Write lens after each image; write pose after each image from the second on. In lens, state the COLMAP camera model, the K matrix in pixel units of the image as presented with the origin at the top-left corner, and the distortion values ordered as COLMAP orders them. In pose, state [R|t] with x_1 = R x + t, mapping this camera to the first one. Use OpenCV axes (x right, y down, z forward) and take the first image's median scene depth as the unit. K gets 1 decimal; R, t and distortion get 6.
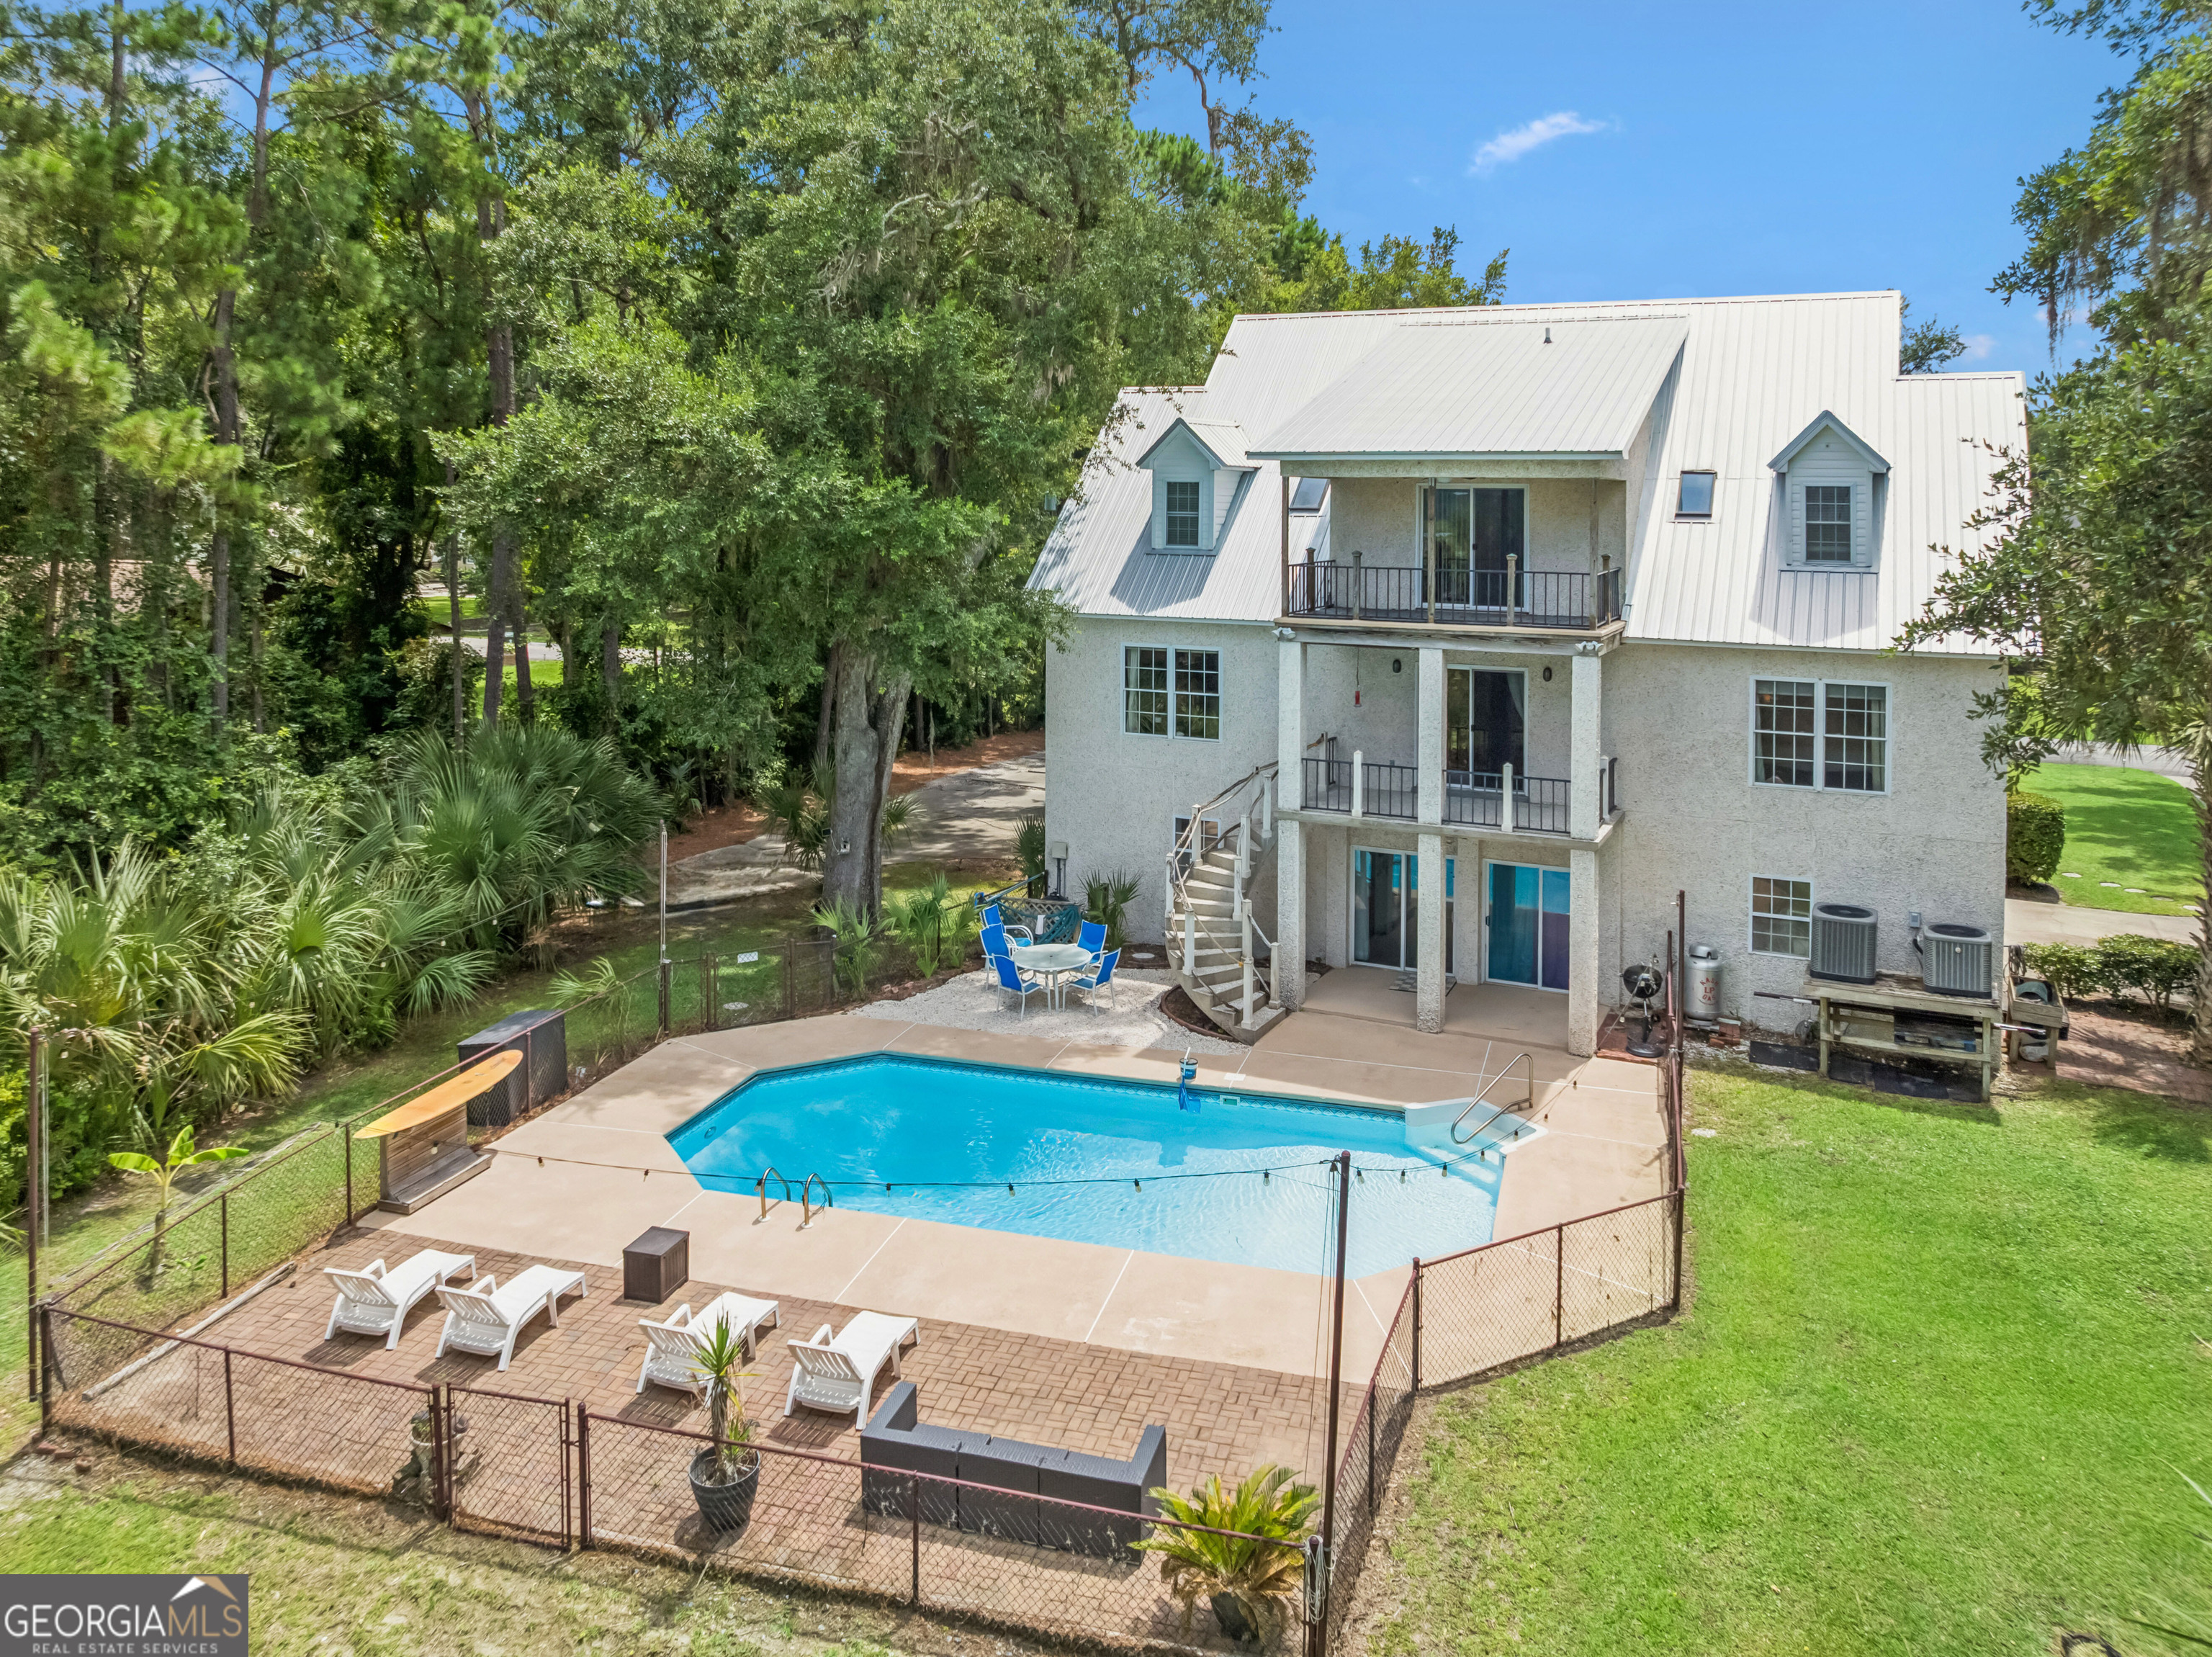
lens RADIAL K [[1619.5, 0, 1103.6], [0, 1619.5, 510.2], [0, 0, 1]] dist [-0.024966, -0.001904]
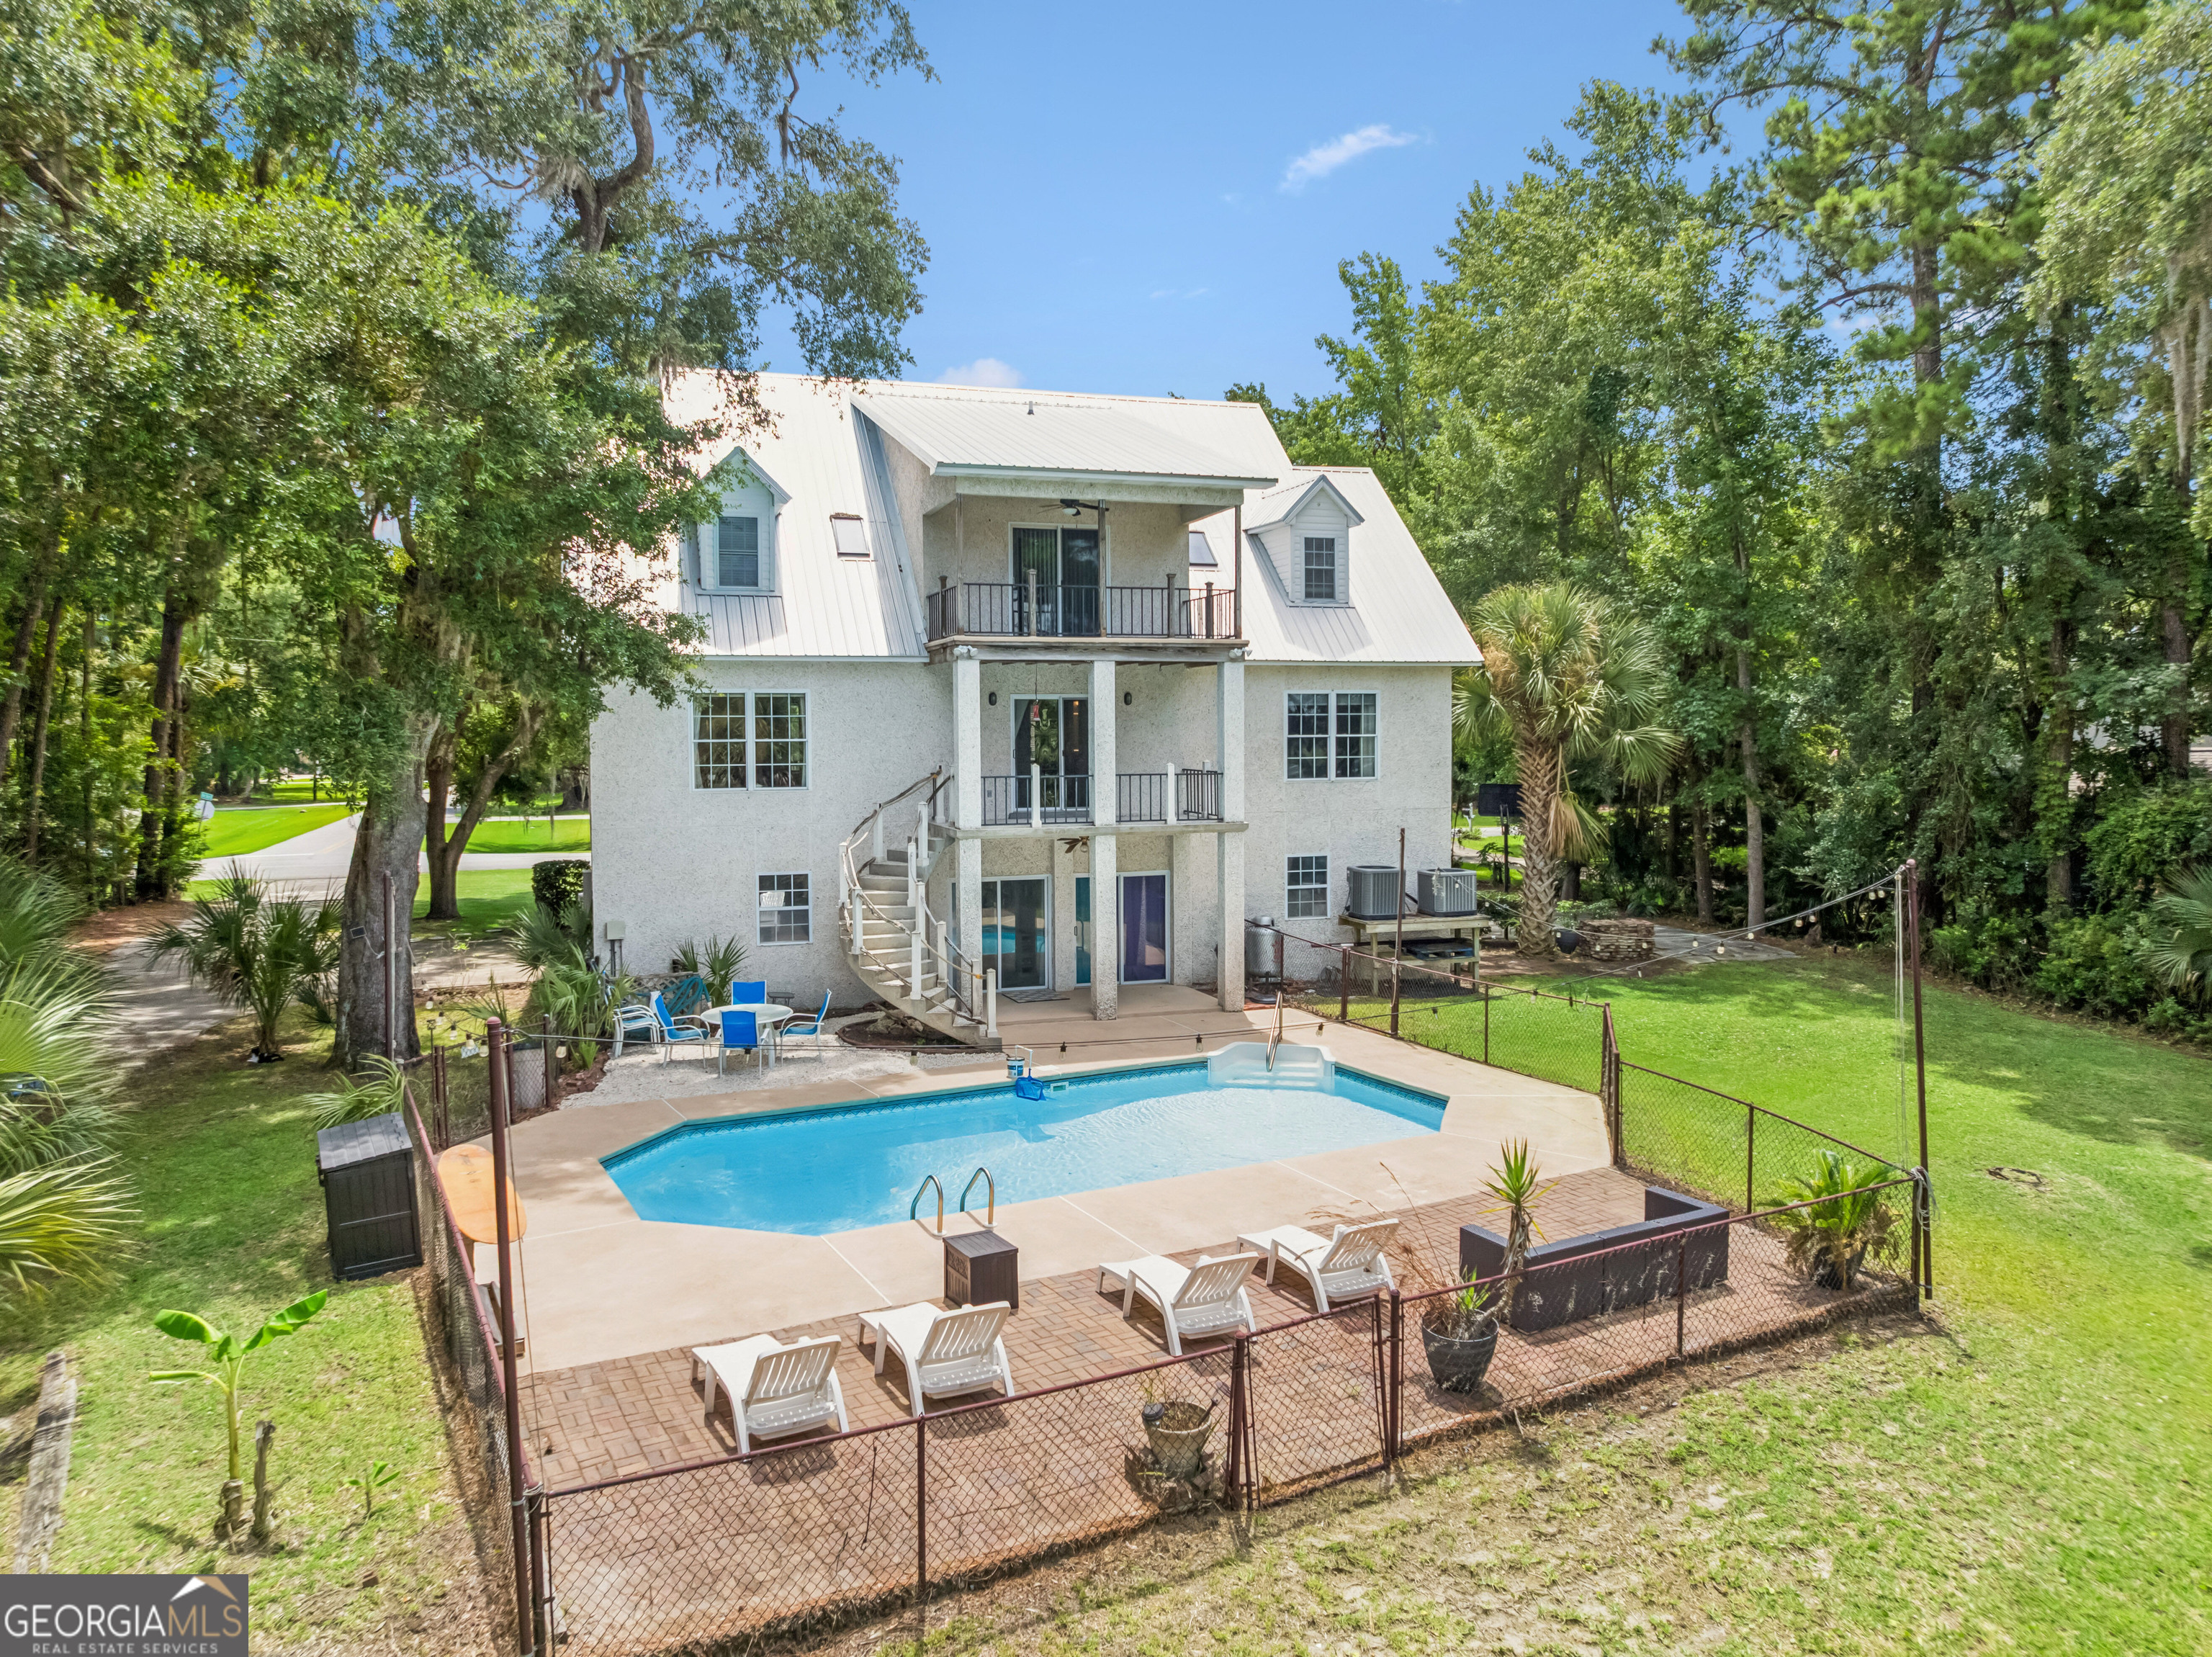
lens RADIAL K [[1550.6, 0, 1101.8], [0, 1550.6, 774.7], [0, 0, 1]] dist [-0.040901, -0.000197]
pose [[0.719367, -0.034954, 0.693750, -0.522338], [0.018768, 0.999347, 0.030891, 0.131985], [-0.694377, -0.009202, 0.719553, 0.270009]]
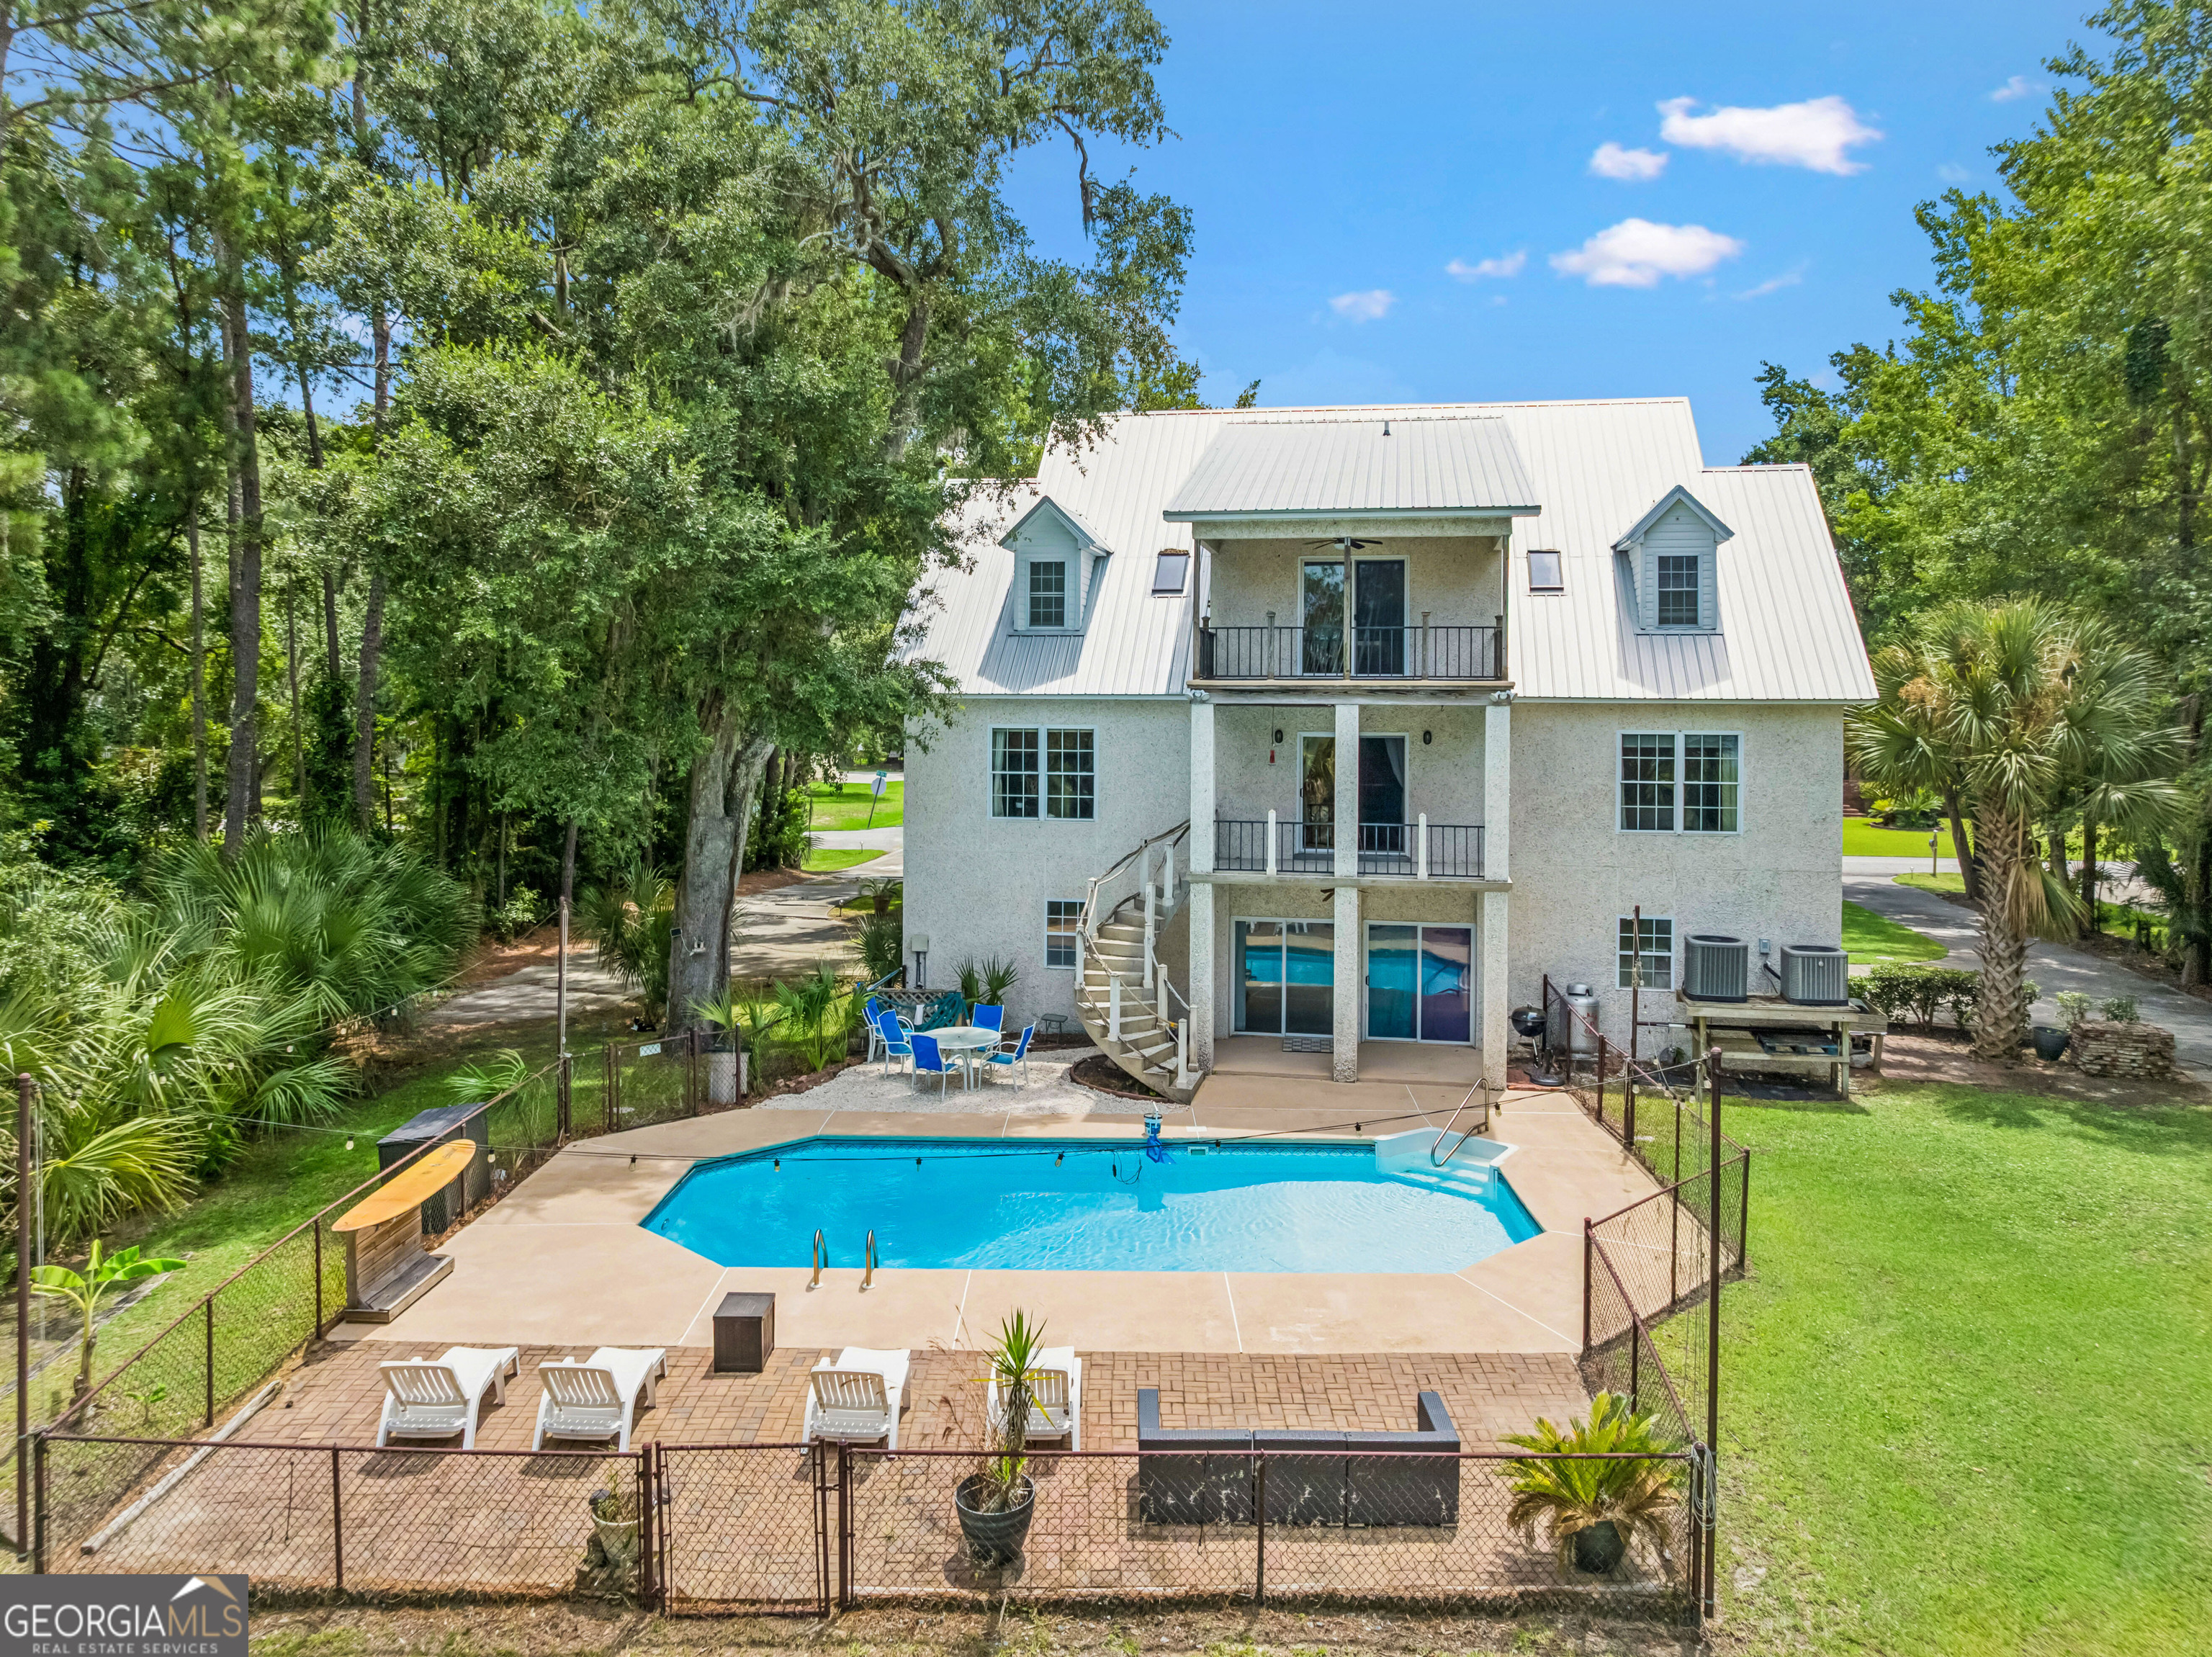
lens RADIAL K [[1578.7, 0, 1100.1], [0, 1578.7, 695.0], [0, 0, 1]] dist [-0.035093, 0.003502]
pose [[0.964796, -0.002960, 0.262985, -0.214369], [0.005066, 0.999960, -0.007332, 0.088014], [-0.262952, 0.008407, 0.964772, 0.082276]]
